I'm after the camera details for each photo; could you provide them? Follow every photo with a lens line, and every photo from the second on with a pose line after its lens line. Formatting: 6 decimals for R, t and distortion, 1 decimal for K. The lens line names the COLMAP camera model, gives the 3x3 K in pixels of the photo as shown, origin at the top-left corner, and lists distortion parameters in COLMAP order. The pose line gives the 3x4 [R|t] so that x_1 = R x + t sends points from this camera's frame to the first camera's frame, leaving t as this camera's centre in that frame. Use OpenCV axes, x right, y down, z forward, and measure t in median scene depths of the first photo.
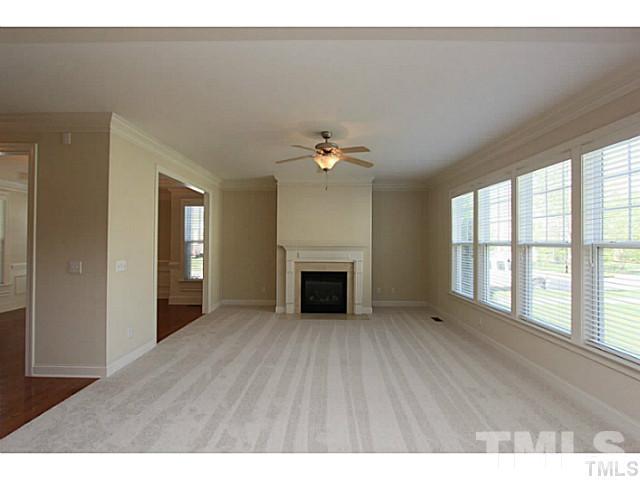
lens RADIAL K [[288.1, 0, 320.0], [0, 288.1, 240.0], [0, 0, 1]] dist [0.000361, -0.000013]
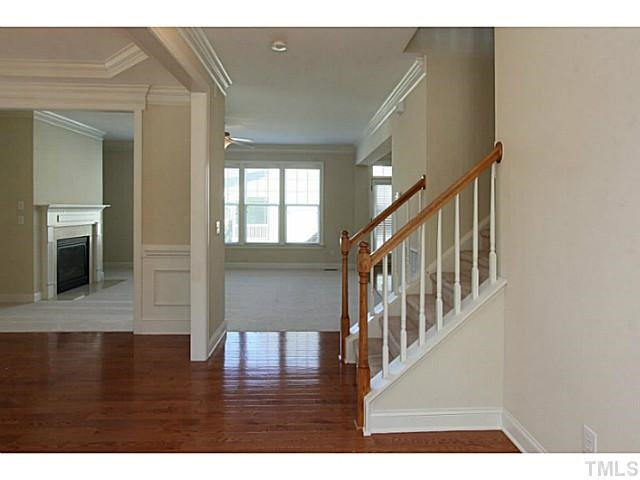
lens RADIAL K [[482.1, 0, 320.0], [0, 482.1, 240.0], [0, 0, 1]] dist [0.000809, 0.000511]
pose [[-0.045225, -0.079643, 0.995797, -1.382170], [-0.025599, 0.996582, 0.078543, -0.008183], [-0.998649, -0.021940, -0.047110, 0.374279]]
